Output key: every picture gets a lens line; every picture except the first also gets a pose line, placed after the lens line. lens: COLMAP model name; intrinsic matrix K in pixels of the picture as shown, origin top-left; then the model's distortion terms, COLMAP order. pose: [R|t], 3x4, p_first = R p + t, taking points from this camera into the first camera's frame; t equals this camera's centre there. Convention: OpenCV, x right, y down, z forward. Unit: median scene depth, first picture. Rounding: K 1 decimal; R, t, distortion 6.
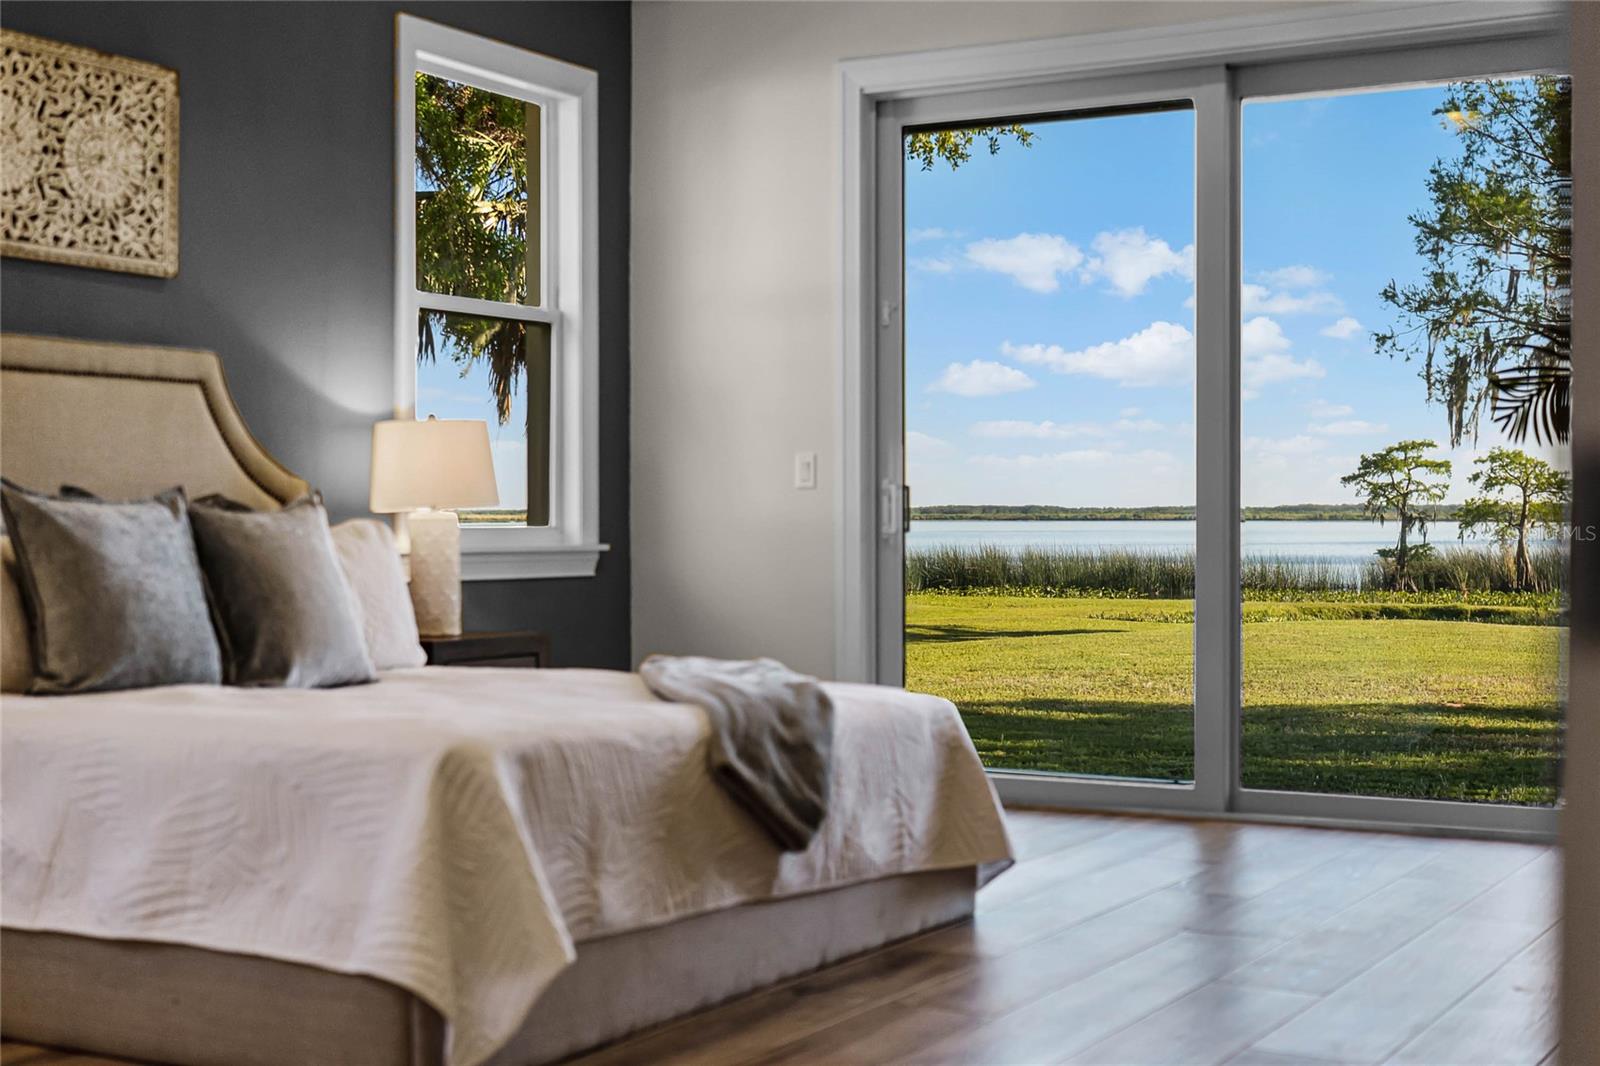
lens RADIAL K [[2213.8, 0, 800.0], [0, 2213.8, 533.0], [0, 0, 1]] dist [0.012450, -0.005118]
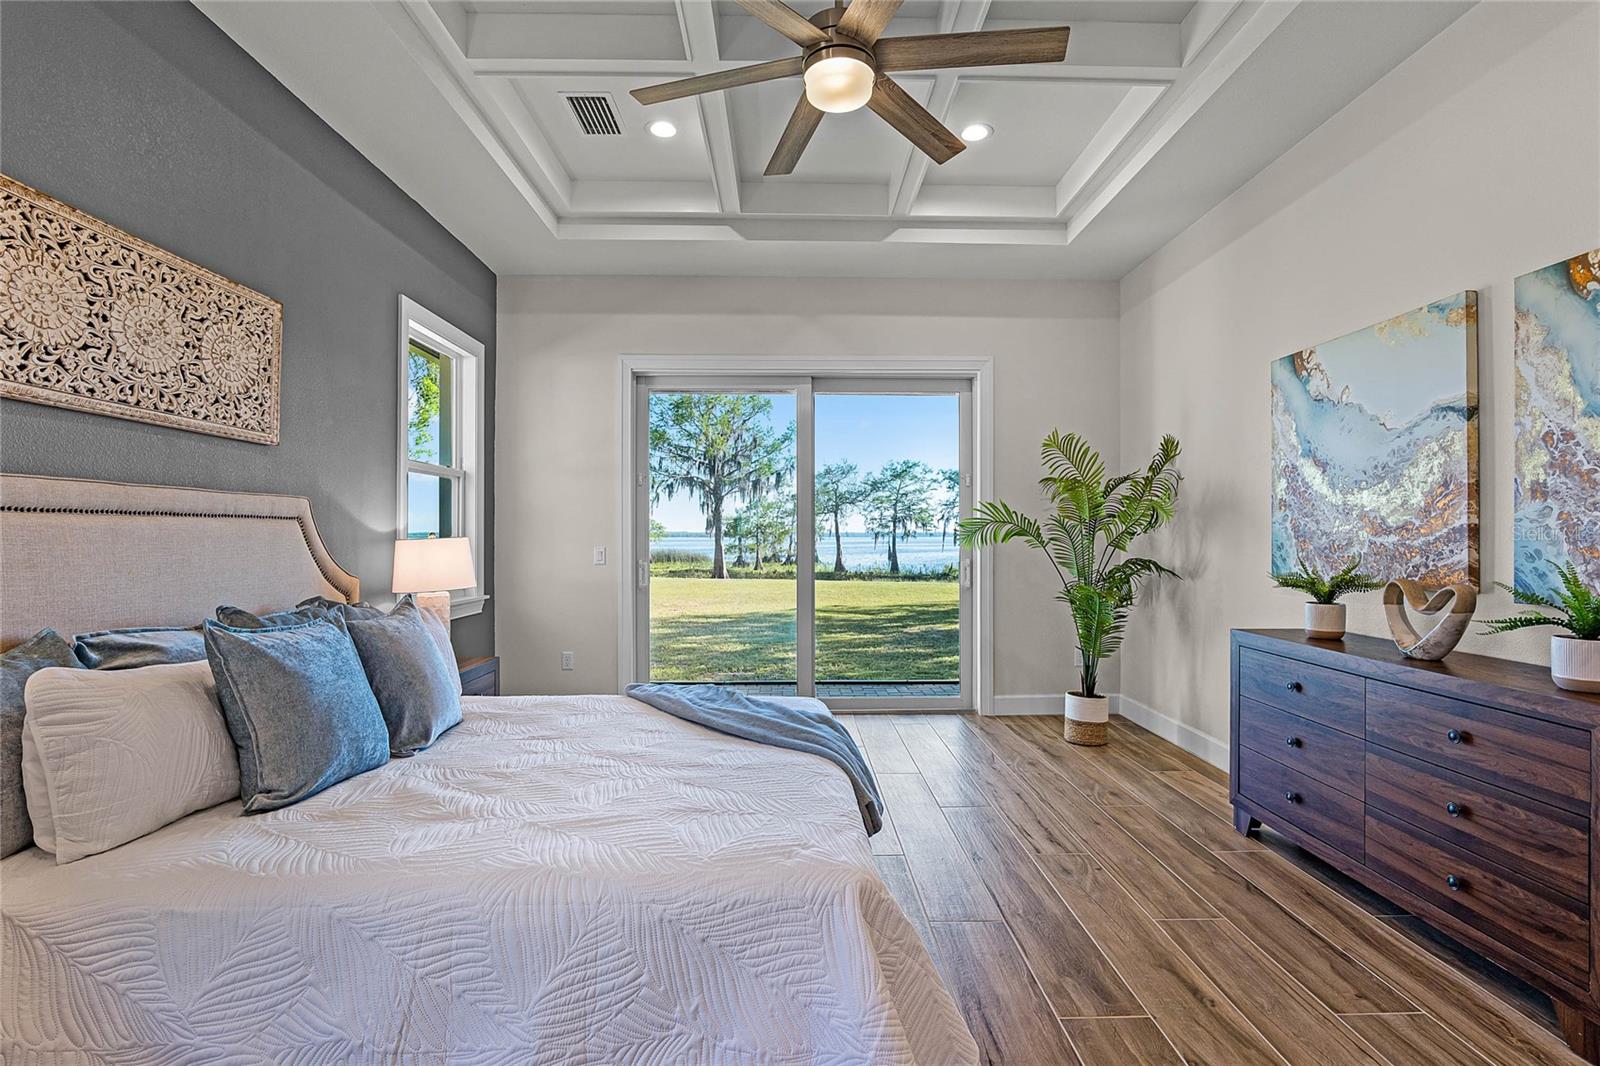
lens RADIAL K [[741.0, 0, 803.9], [0, 741.0, 533.2], [0, 0, 1]] dist [-0.025671, 0.007424]
pose [[0.856859, -0.000242, 0.515551, -0.247820], [0.005757, 0.999942, -0.009099, -0.055074], [-0.515519, 0.010764, 0.856810, 0.440436]]
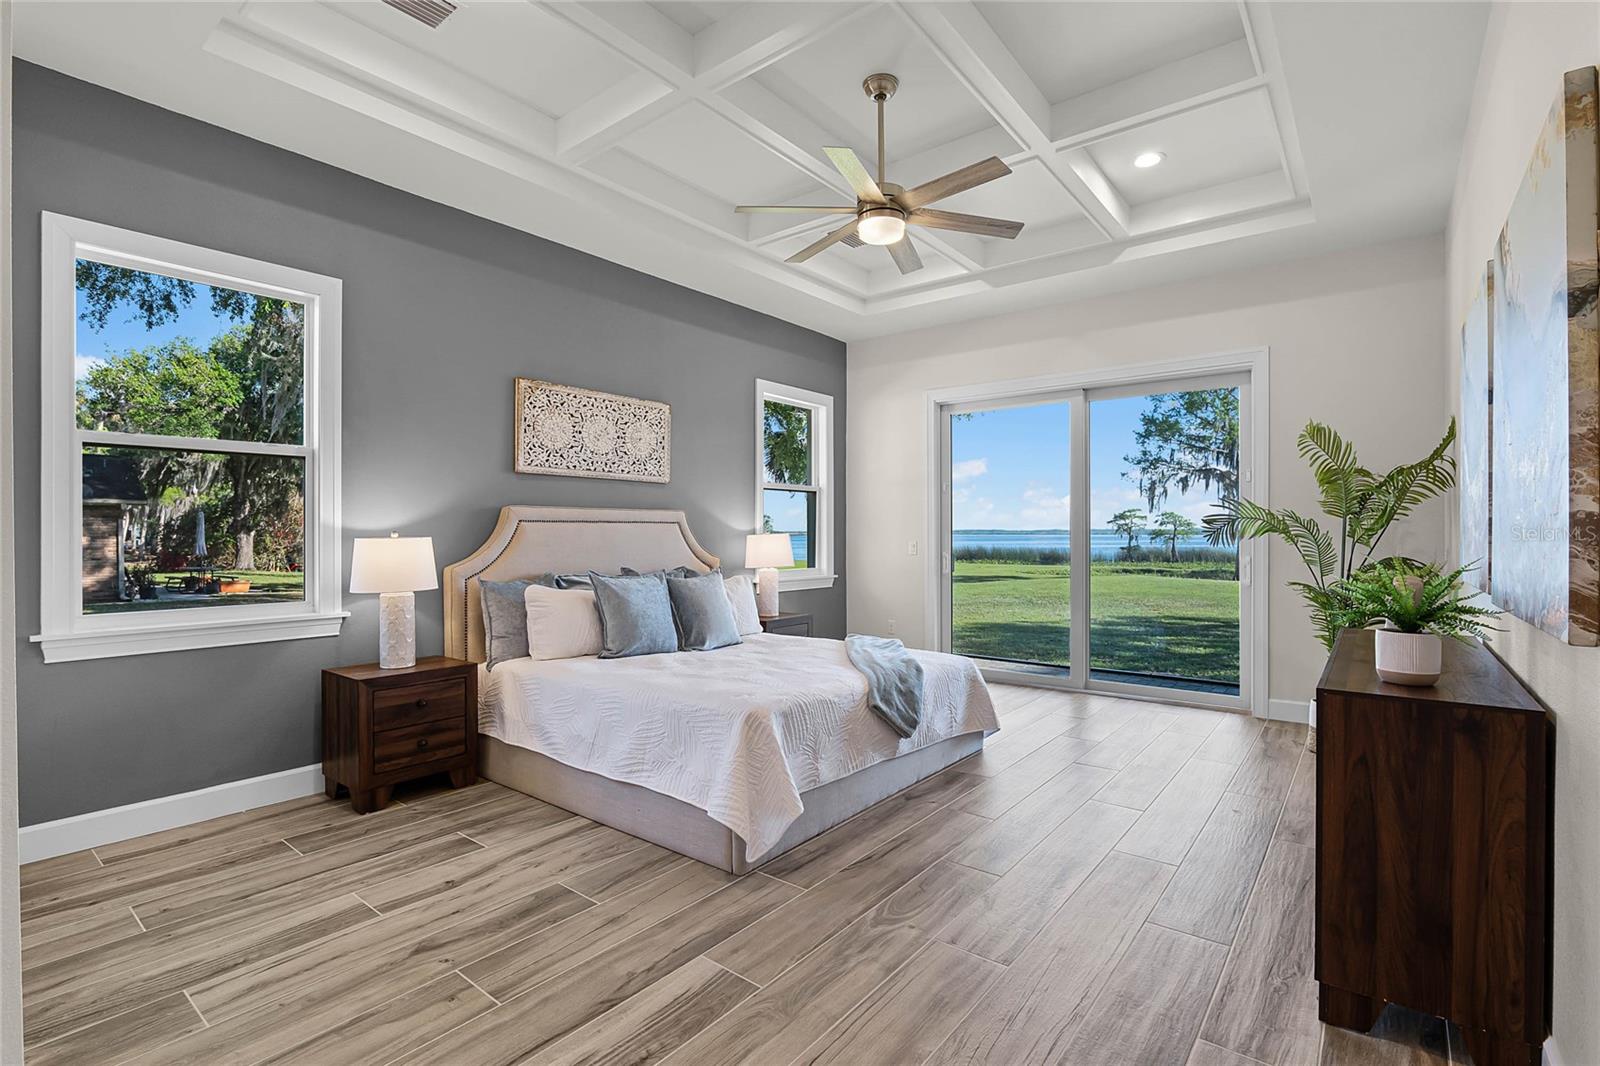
lens RADIAL K [[741.0, 0, 803.9], [0, 741.0, 533.2], [0, 0, 1]] dist [-0.025671, 0.007424]
pose [[0.989058, -0.001507, -0.147518, 0.005319], [0.000323, 0.999968, -0.008048, -0.051664], [0.147525, 0.007912, 0.989027, 0.166921]]
